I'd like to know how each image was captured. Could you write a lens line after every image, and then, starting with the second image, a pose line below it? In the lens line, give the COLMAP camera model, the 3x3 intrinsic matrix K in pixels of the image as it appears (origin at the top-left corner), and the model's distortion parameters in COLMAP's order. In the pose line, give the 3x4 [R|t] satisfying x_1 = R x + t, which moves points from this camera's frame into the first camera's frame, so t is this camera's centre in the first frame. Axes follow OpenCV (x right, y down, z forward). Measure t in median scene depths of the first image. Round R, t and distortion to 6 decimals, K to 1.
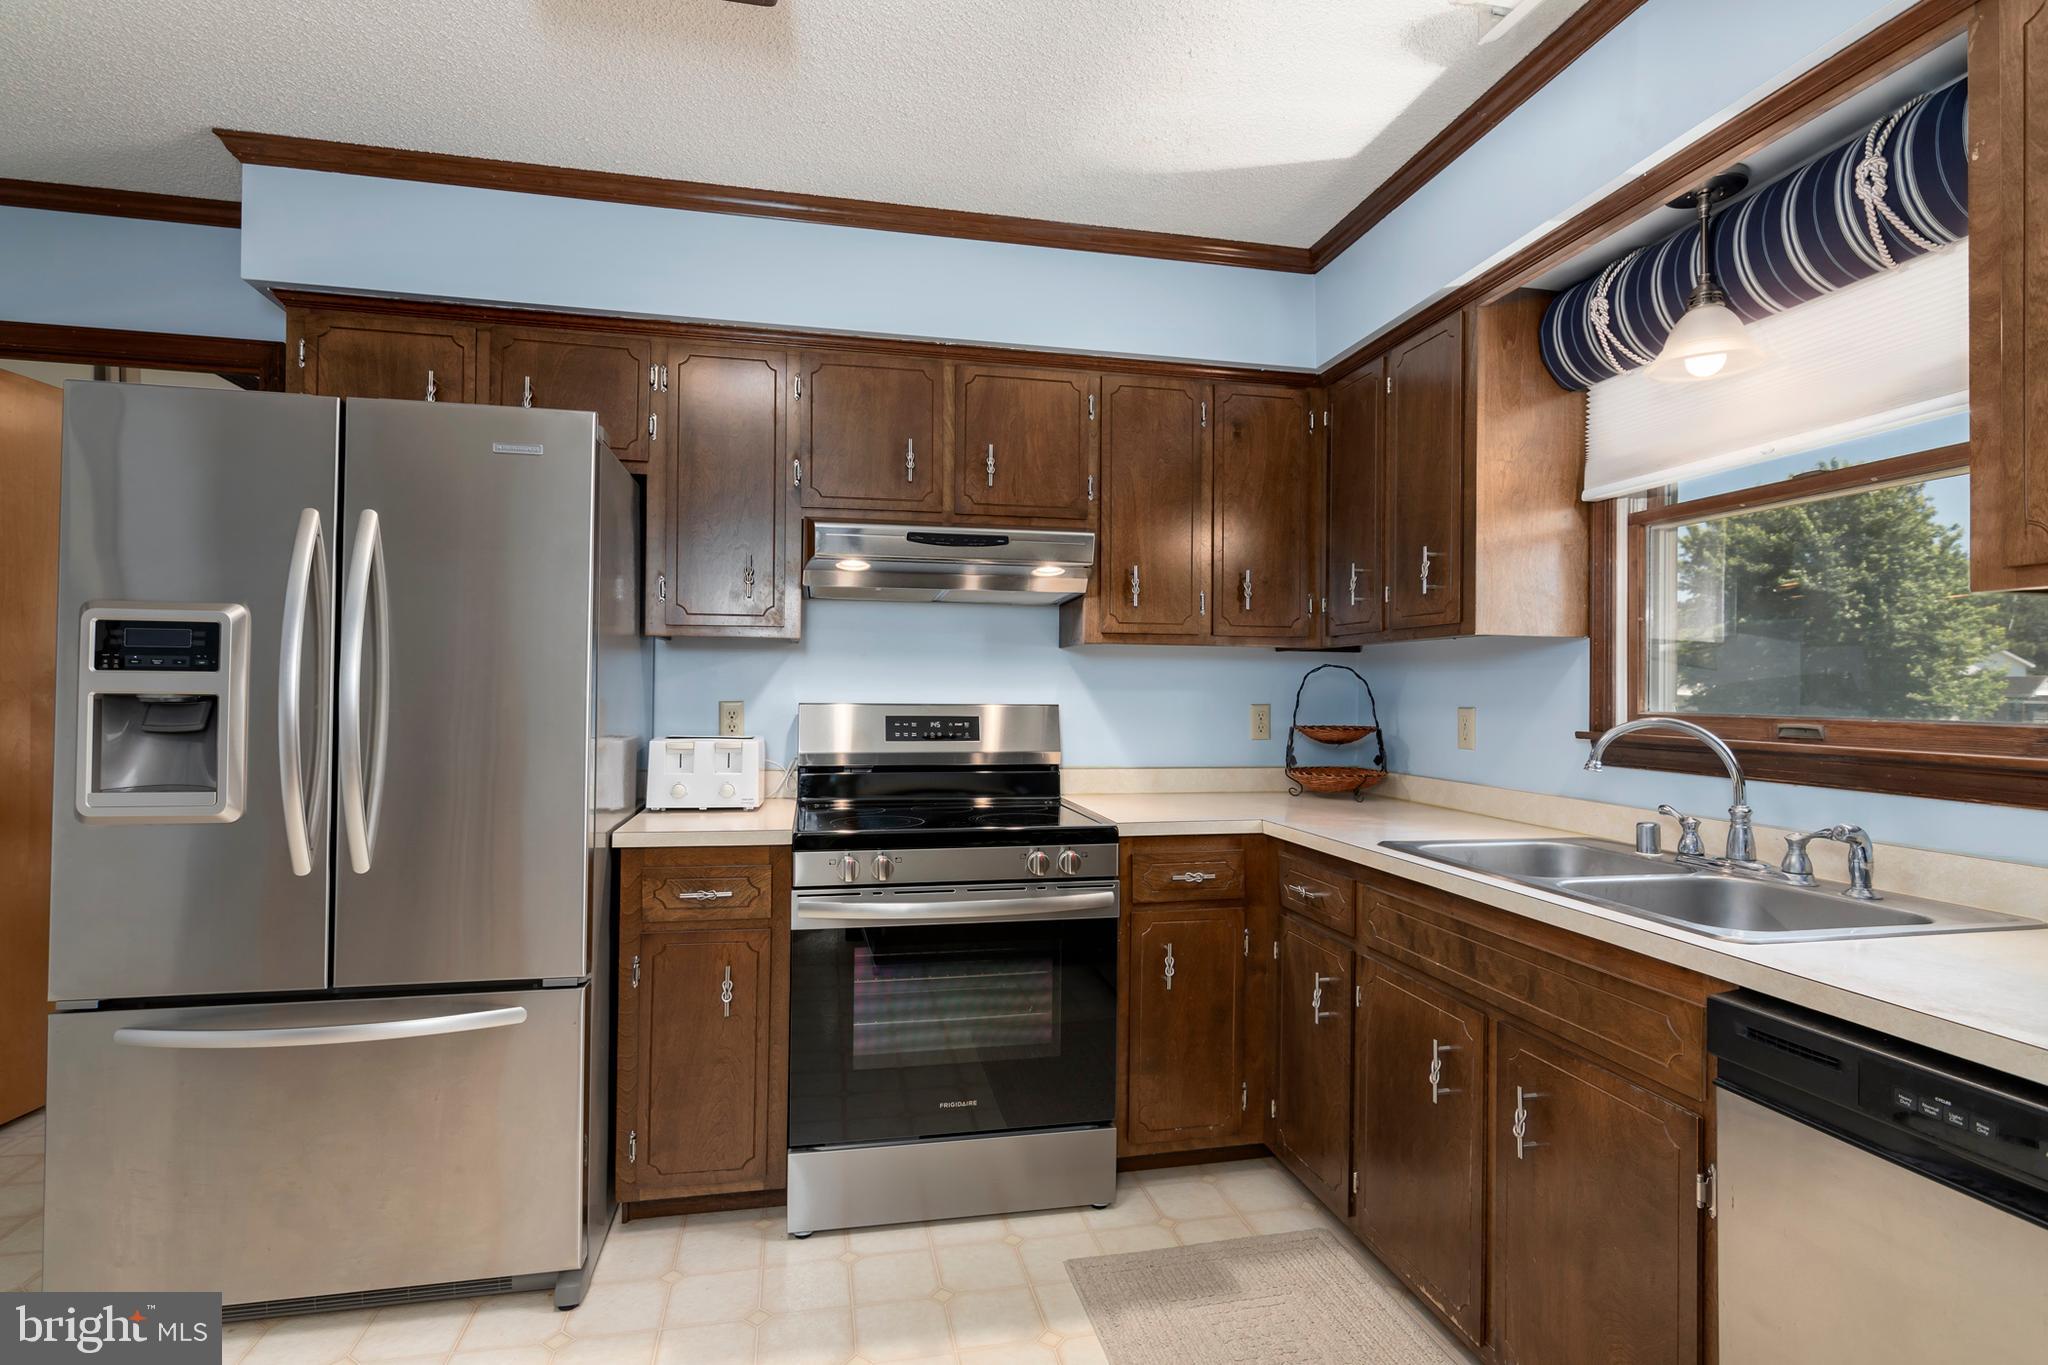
lens RADIAL K [[987.3, 0, 1014.0], [0, 987.3, 680.0], [0, 0, 1]] dist [0.000250, -0.001208]
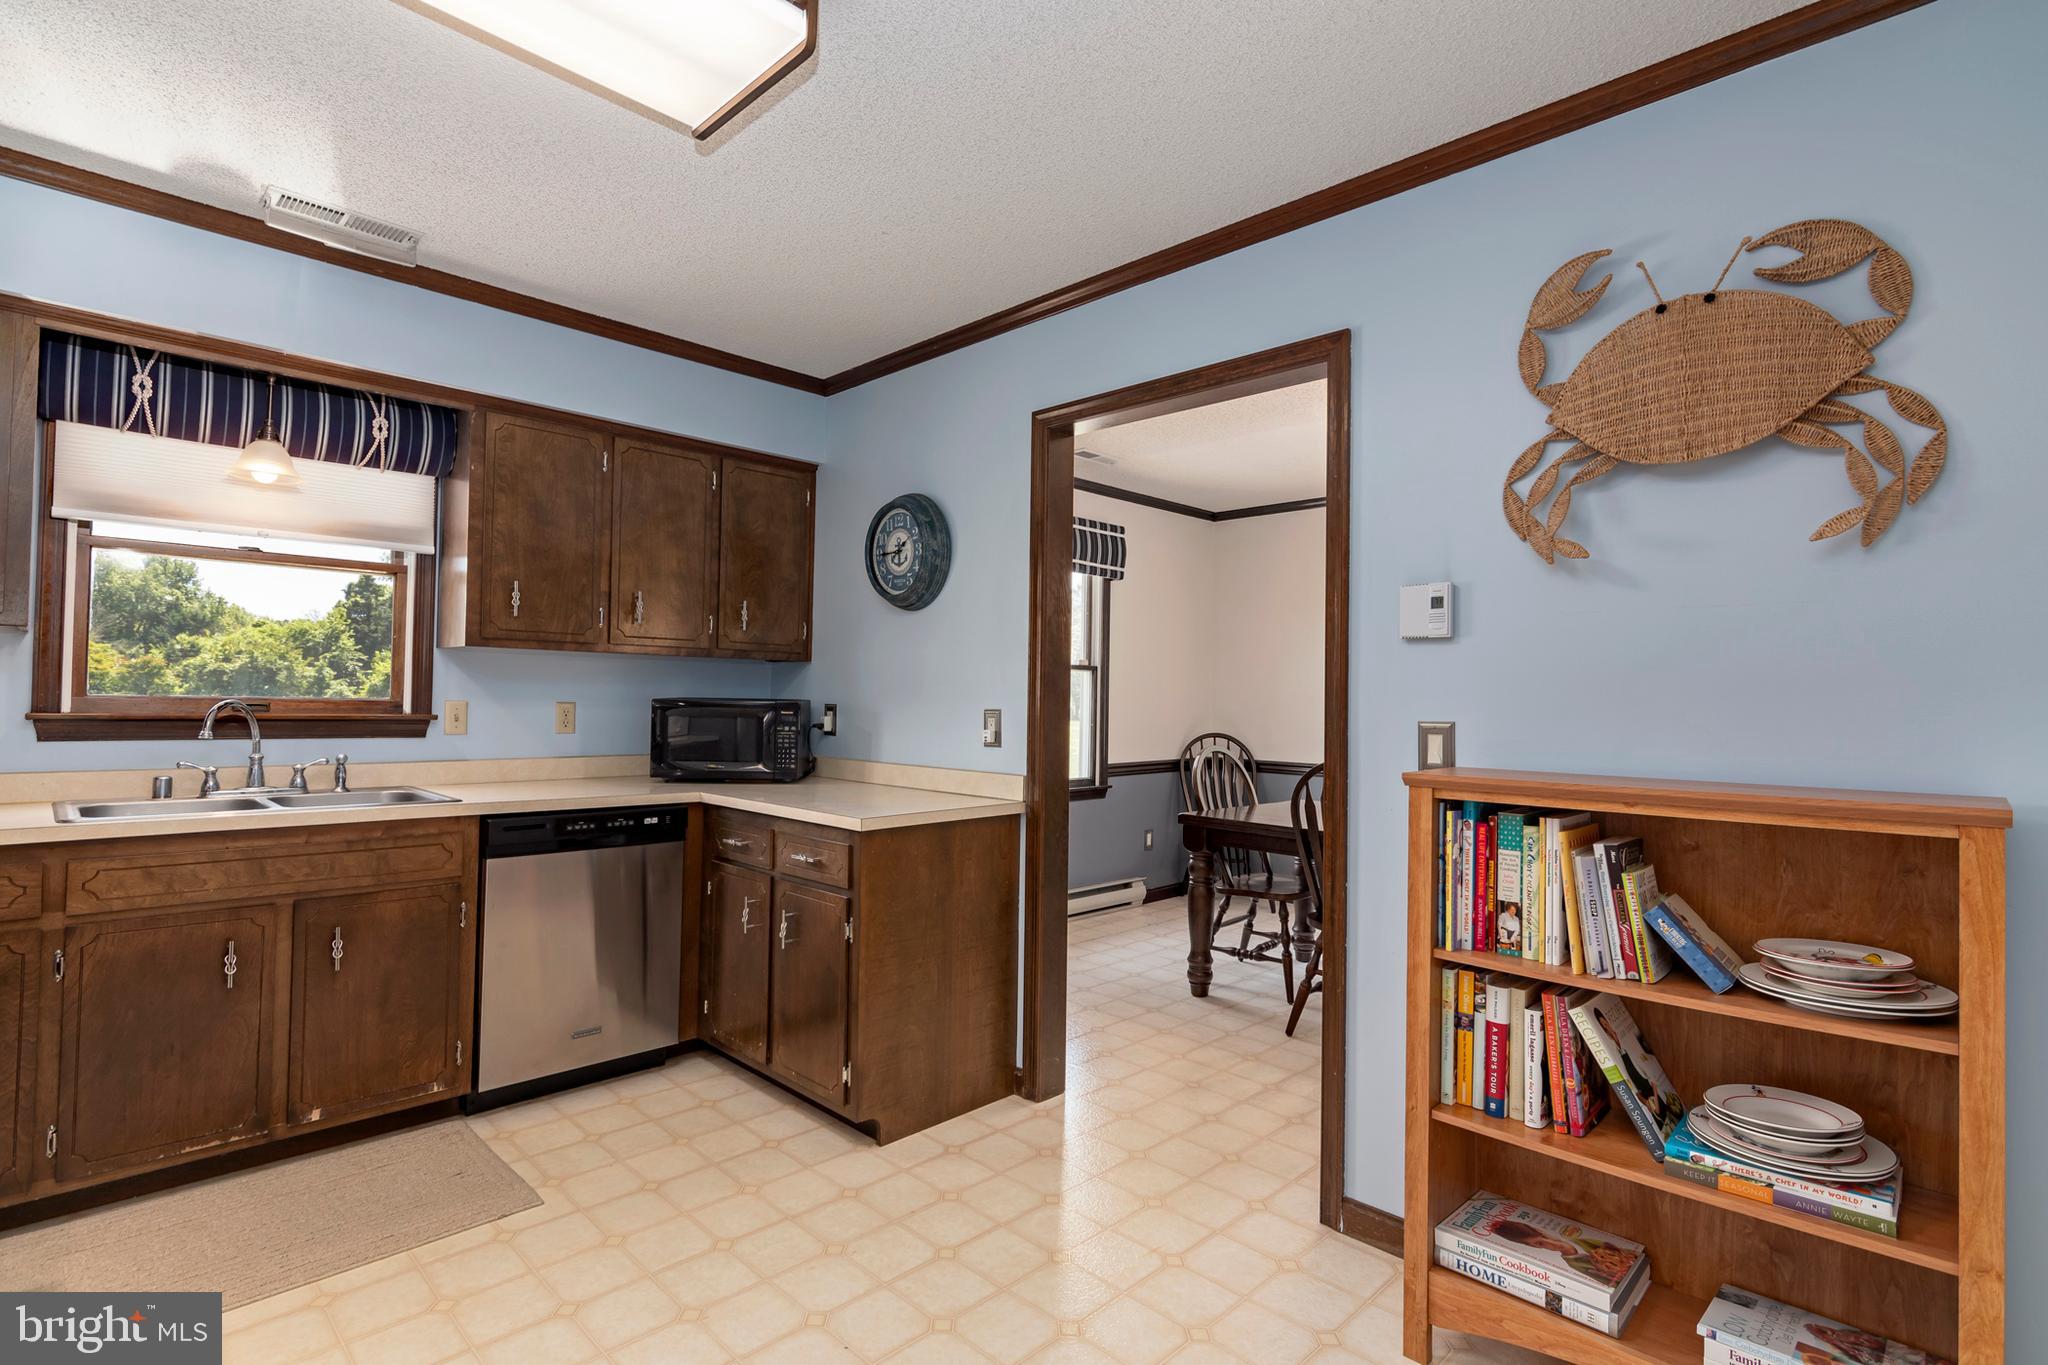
lens RADIAL K [[987.3, 0, 1014.0], [0, 987.3, 680.0], [0, 0, 1]] dist [0.000250, -0.001208]
pose [[-0.546757, -0.002768, 0.837287, -1.028428], [-0.031407, 0.999359, -0.017205, -0.002965], [-0.836702, -0.035703, -0.546493, 0.683630]]
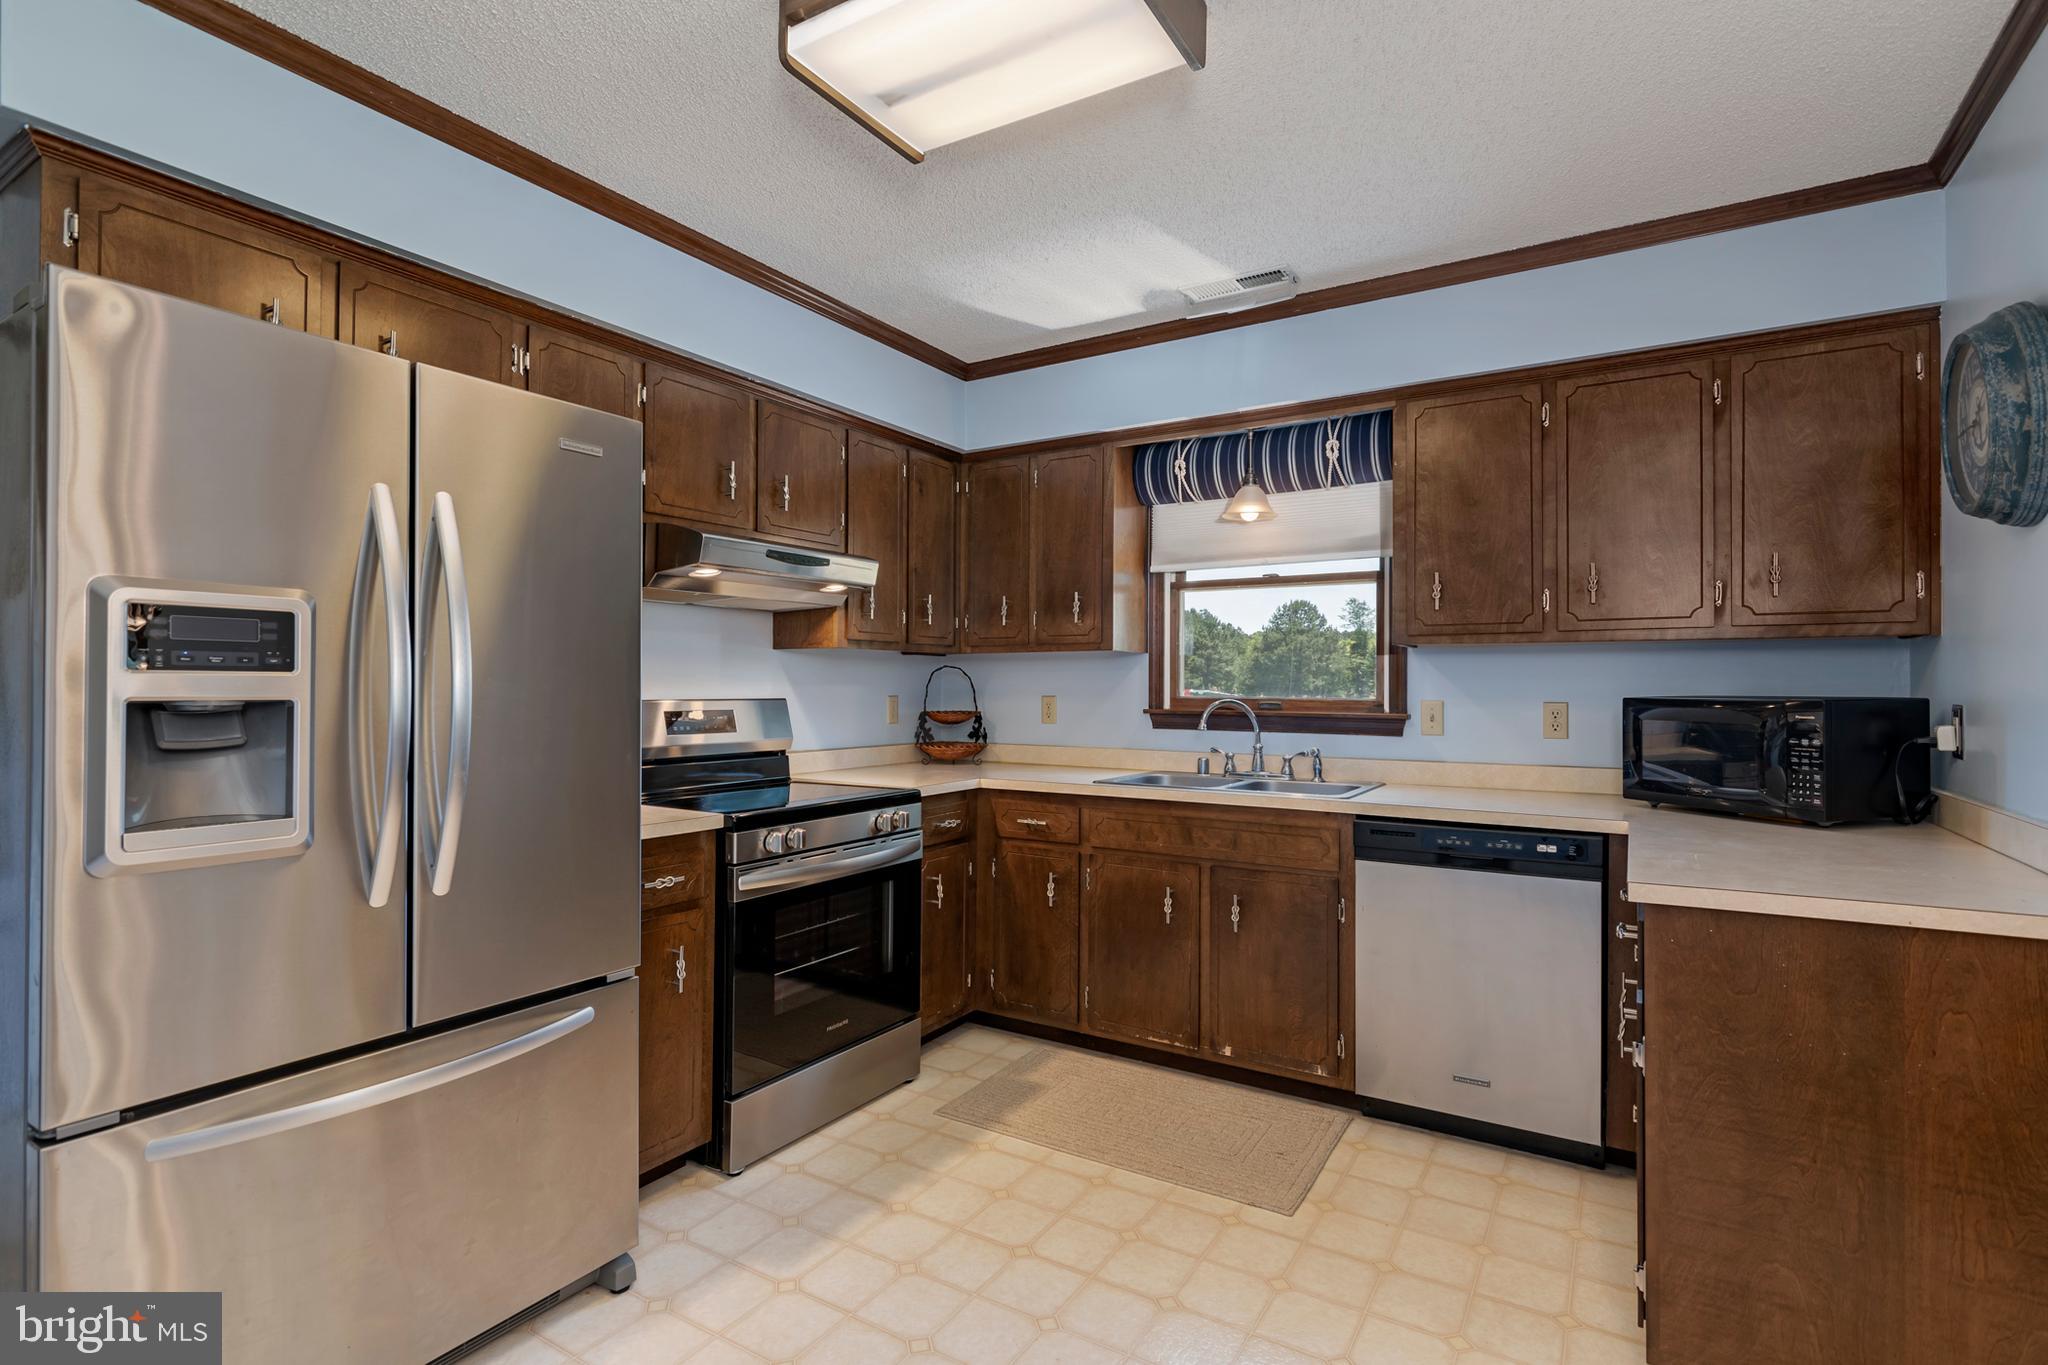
lens RADIAL K [[987.3, 0, 1014.0], [0, 987.3, 680.0], [0, 0, 1]] dist [0.000250, -0.001208]
pose [[0.694308, -0.001923, 0.719676, -0.803573], [-0.004849, 0.999961, 0.007350, -0.008791], [-0.719662, -0.008592, 0.694271, -0.003556]]
